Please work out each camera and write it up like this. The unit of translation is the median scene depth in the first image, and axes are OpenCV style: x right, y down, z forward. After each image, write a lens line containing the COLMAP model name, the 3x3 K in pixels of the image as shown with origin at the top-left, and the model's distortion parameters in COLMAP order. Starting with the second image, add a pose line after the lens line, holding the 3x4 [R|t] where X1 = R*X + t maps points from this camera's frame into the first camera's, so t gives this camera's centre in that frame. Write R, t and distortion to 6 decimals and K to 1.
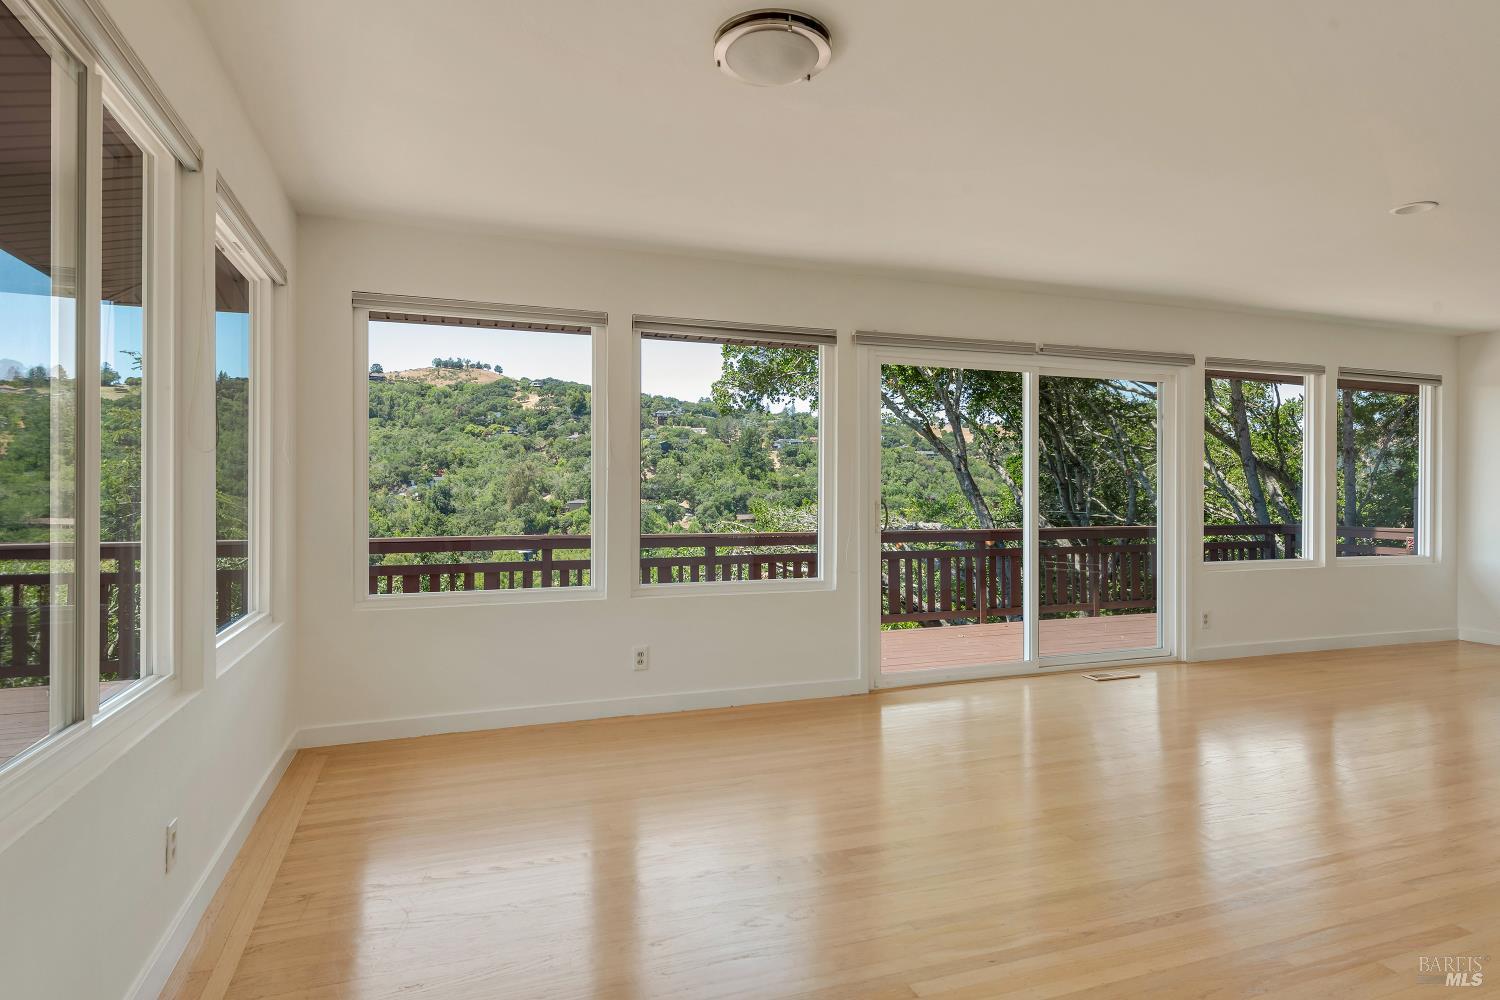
lens RADIAL K [[883.9, 0, 748.7], [0, 883.9, 464.4], [0, 0, 1]] dist [0.003980, 0.000797]
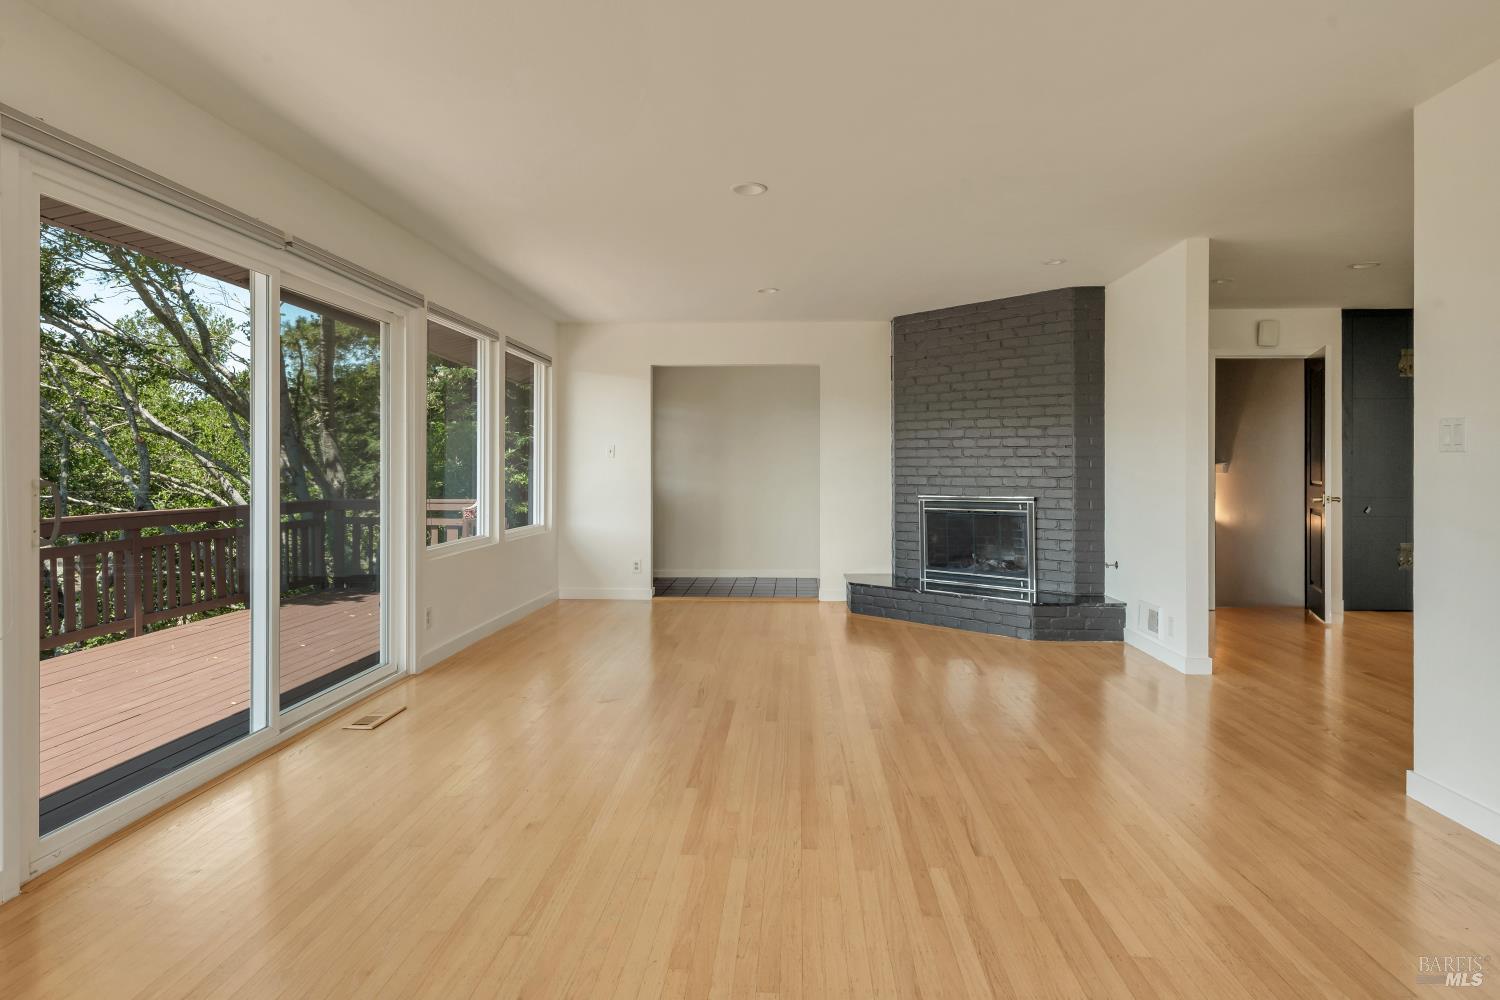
lens RADIAL K [[883.9, 0, 748.7], [0, 883.9, 464.4], [0, 0, 1]] dist [0.003980, 0.000797]
pose [[0.385242, 0.001099, 0.922815, -0.133346], [-0.029523, 0.999502, 0.011135, 0.013481], [-0.922343, -0.031533, 0.385082, 0.414455]]
